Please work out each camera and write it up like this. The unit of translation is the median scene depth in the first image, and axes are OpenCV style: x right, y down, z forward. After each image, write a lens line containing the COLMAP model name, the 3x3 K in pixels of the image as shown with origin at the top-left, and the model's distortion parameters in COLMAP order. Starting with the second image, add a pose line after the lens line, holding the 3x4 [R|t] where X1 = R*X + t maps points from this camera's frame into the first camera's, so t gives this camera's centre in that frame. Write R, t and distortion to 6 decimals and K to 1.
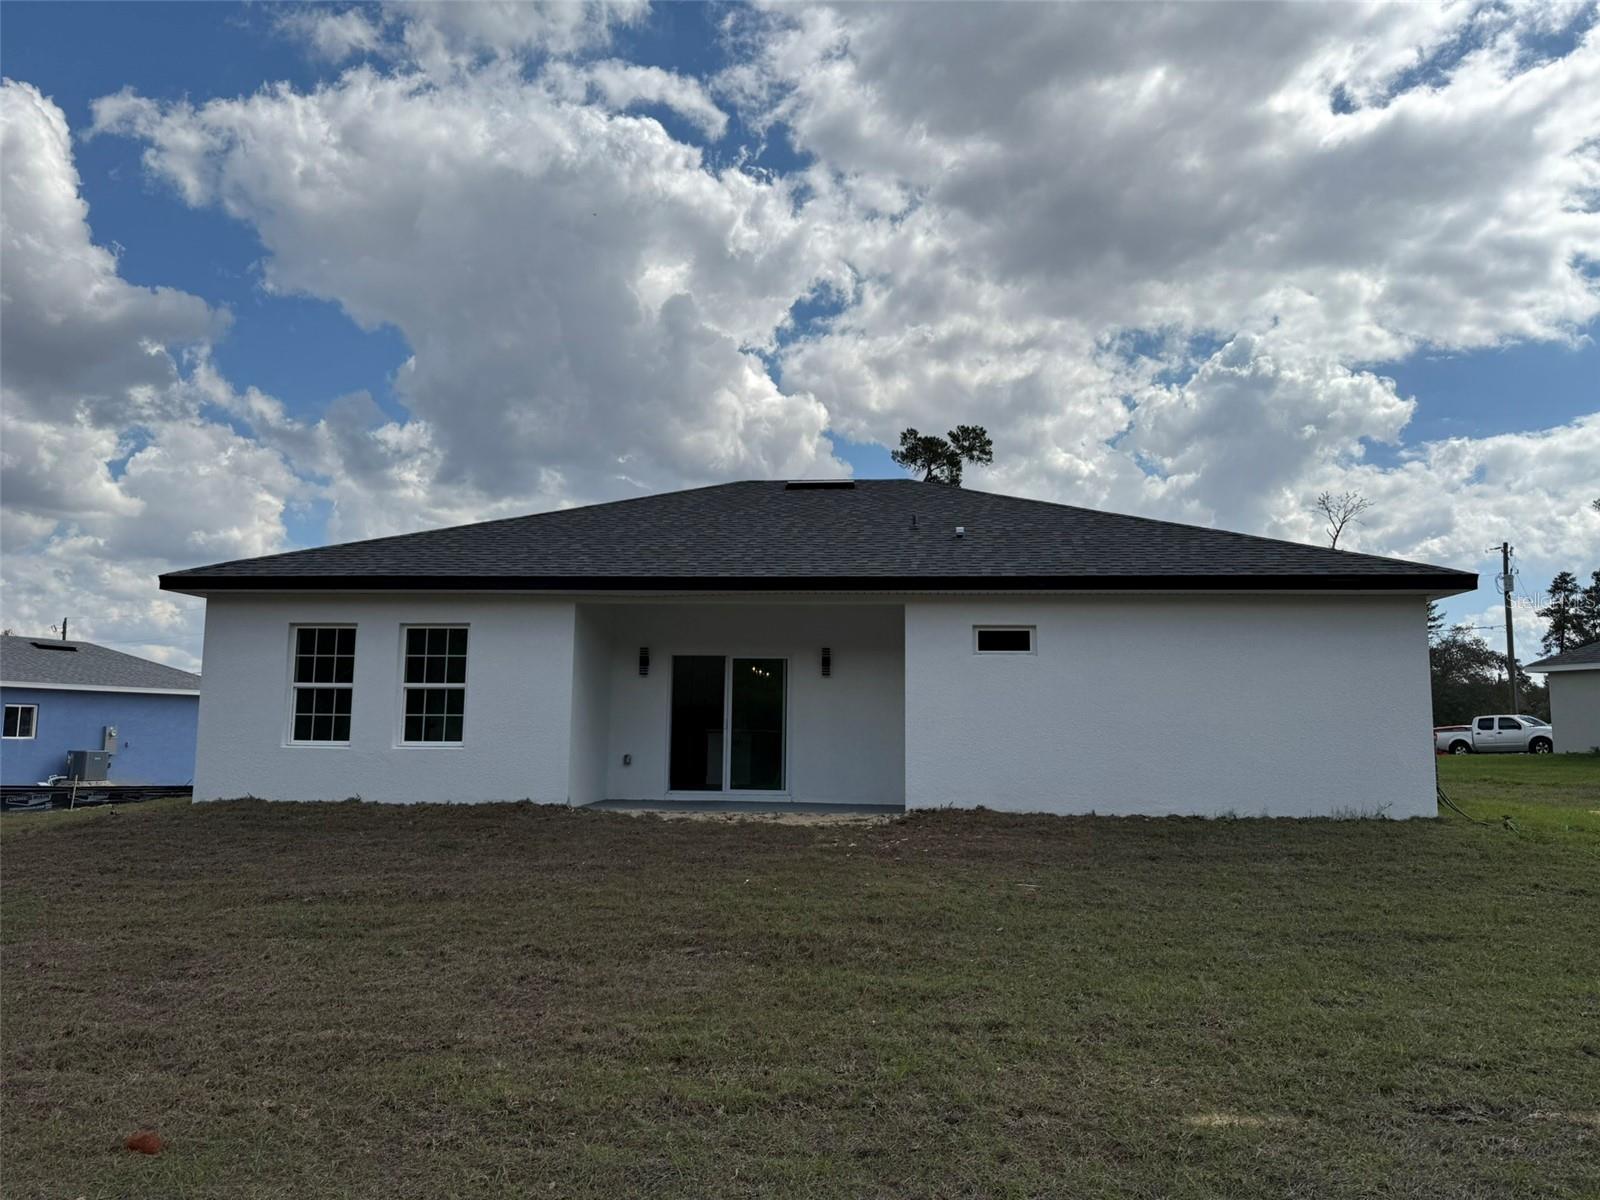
lens RADIAL K [[1129.4, 0, 824.4], [0, 1129.4, 592.9], [0, 0, 1]] dist [0.054650, -0.069047]
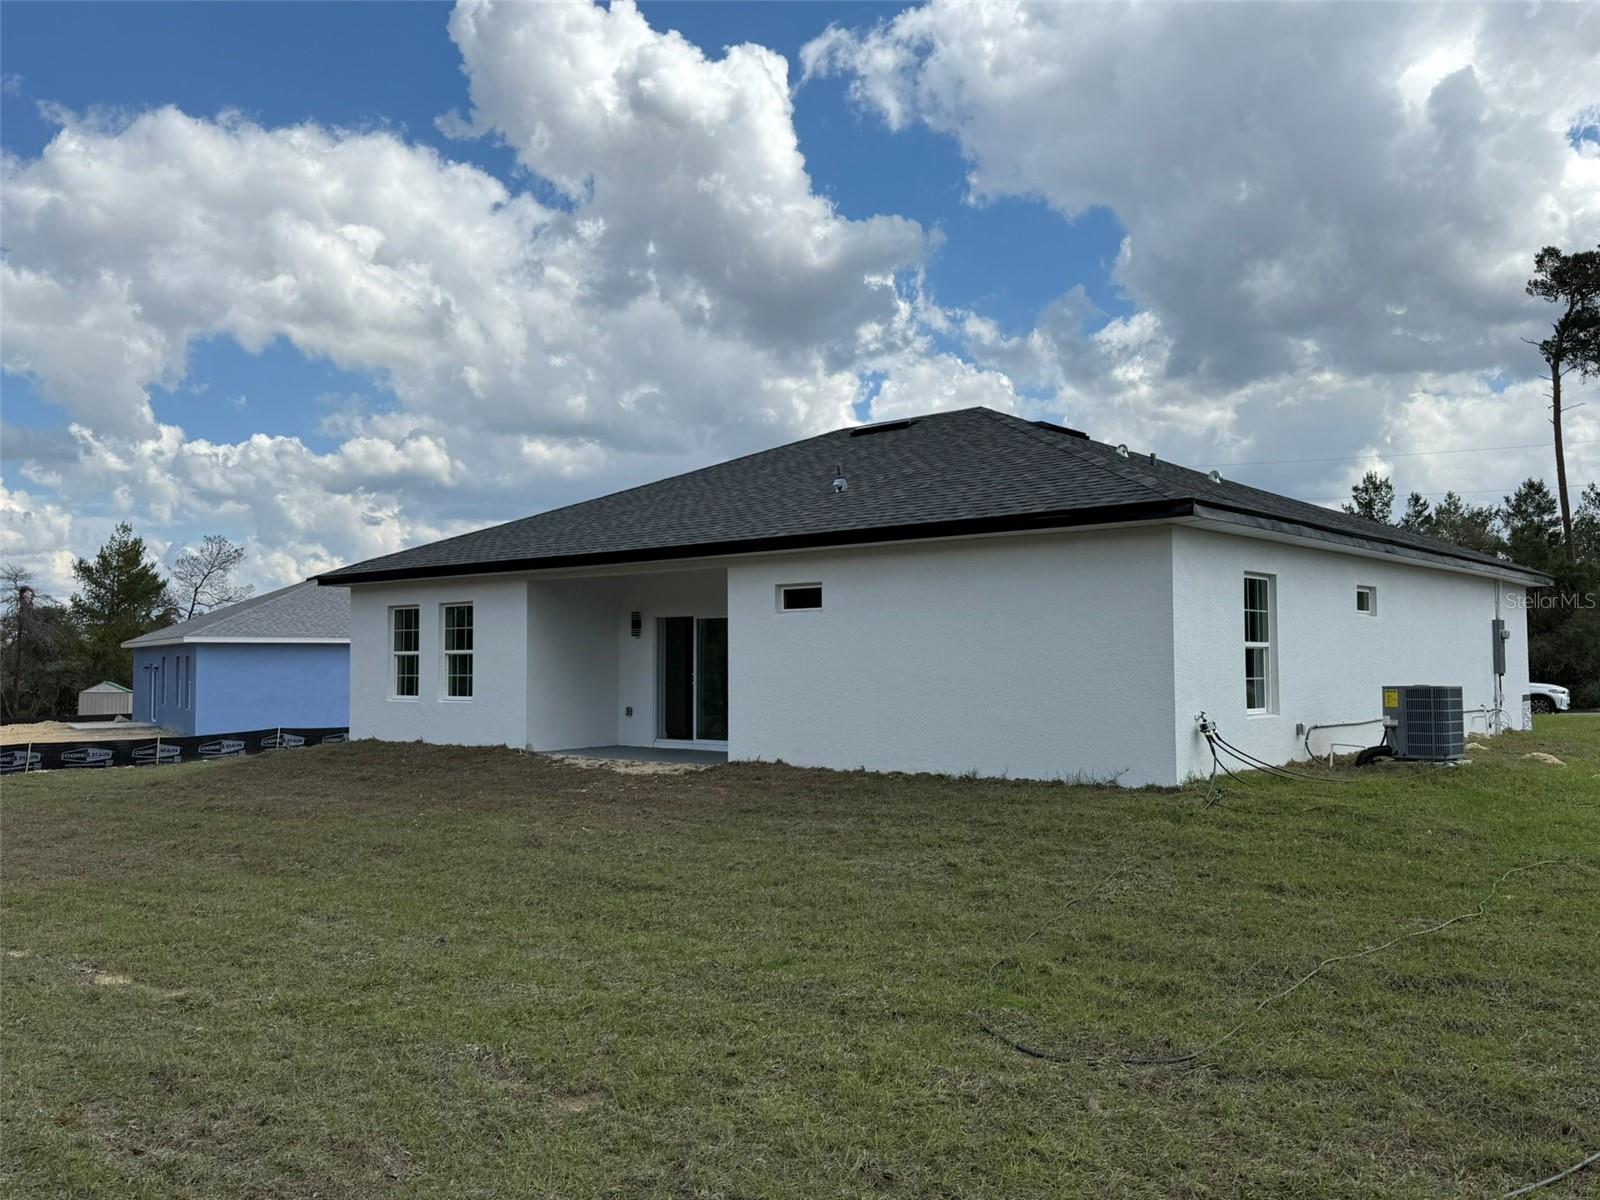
lens RADIAL K [[1343.8, 0, 808.4], [0, 1343.8, 595.5], [0, 0, 1]] dist [0.040645, 0.018672]
pose [[0.804286, -0.044000, -0.592611, 0.050741], [0.085897, 0.995390, 0.042674, -0.000650], [0.588001, -0.085226, 0.804357, 0.002181]]
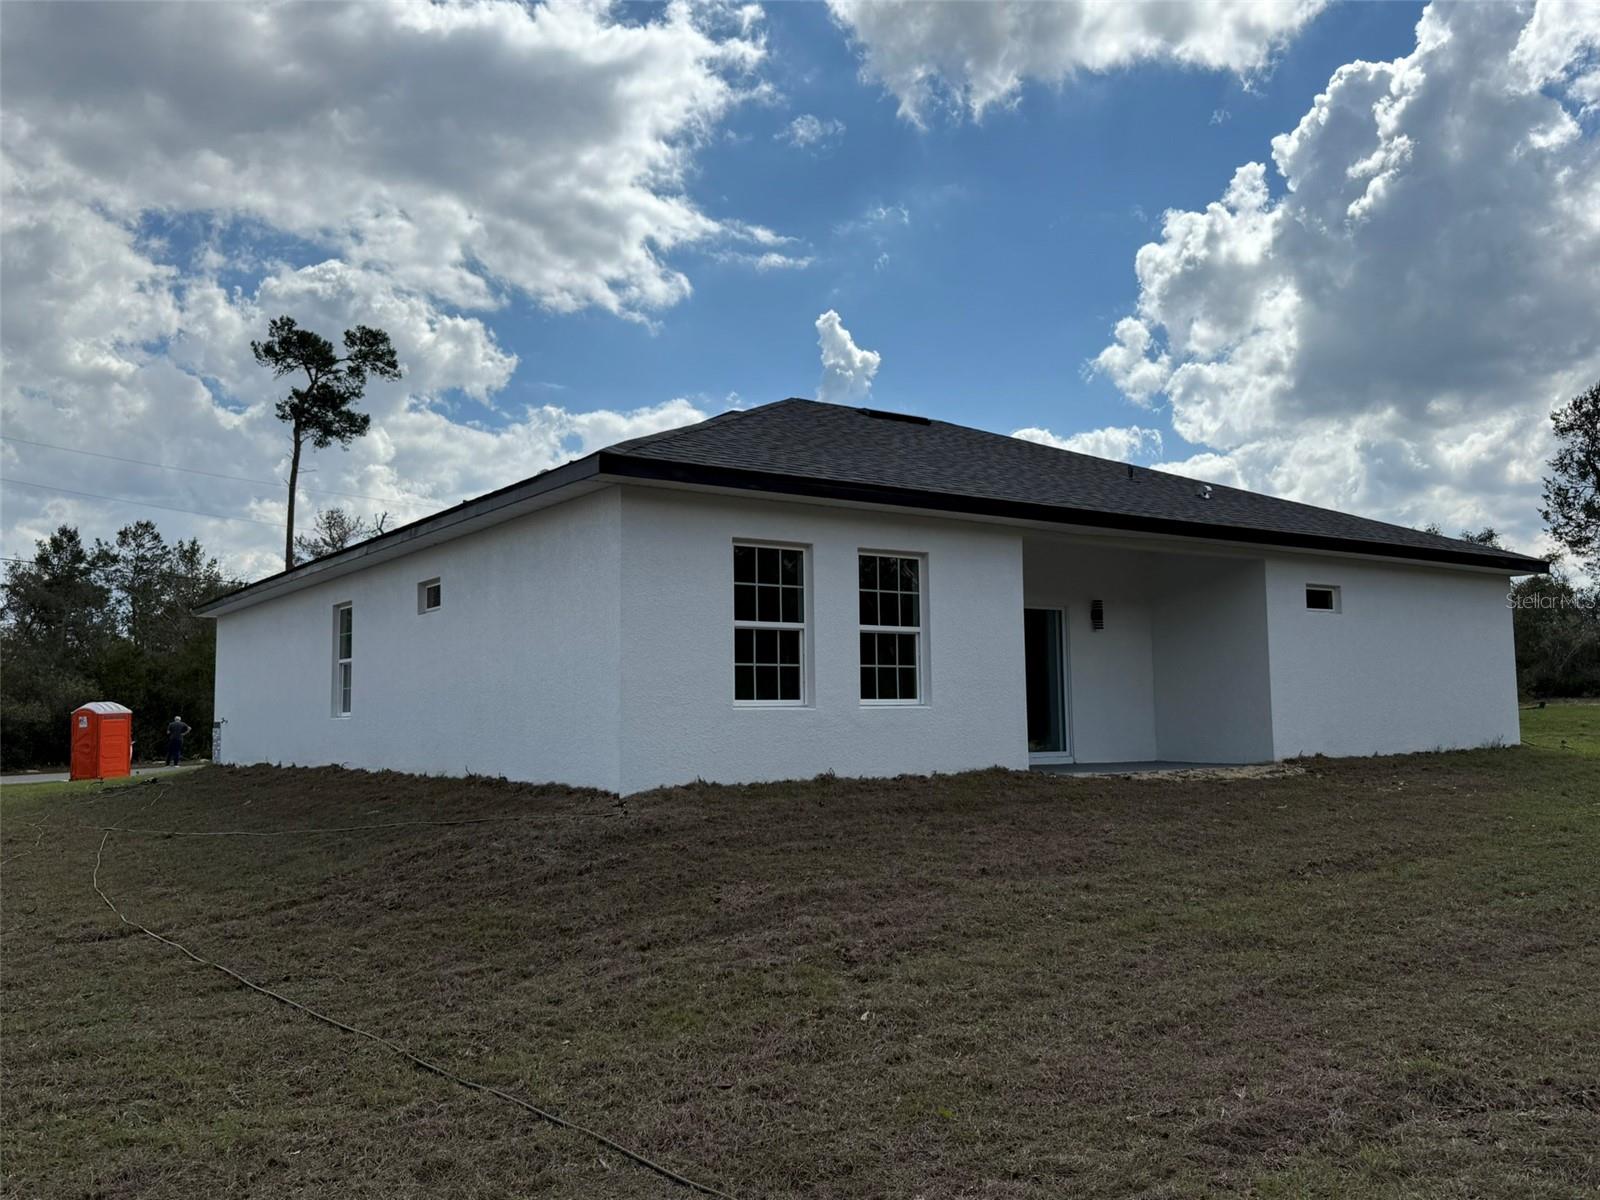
lens RADIAL K [[1343.8, 0, 802.7], [0, 1343.8, 611.8], [0, 0, 1]] dist [0.040645, 0.018672]
pose [[0.763454, 0.030192, 0.645156, -0.059191], [-0.057644, 0.998106, 0.021503, 0.003151], [-0.643284, -0.053606, 0.763749, 0.019486]]
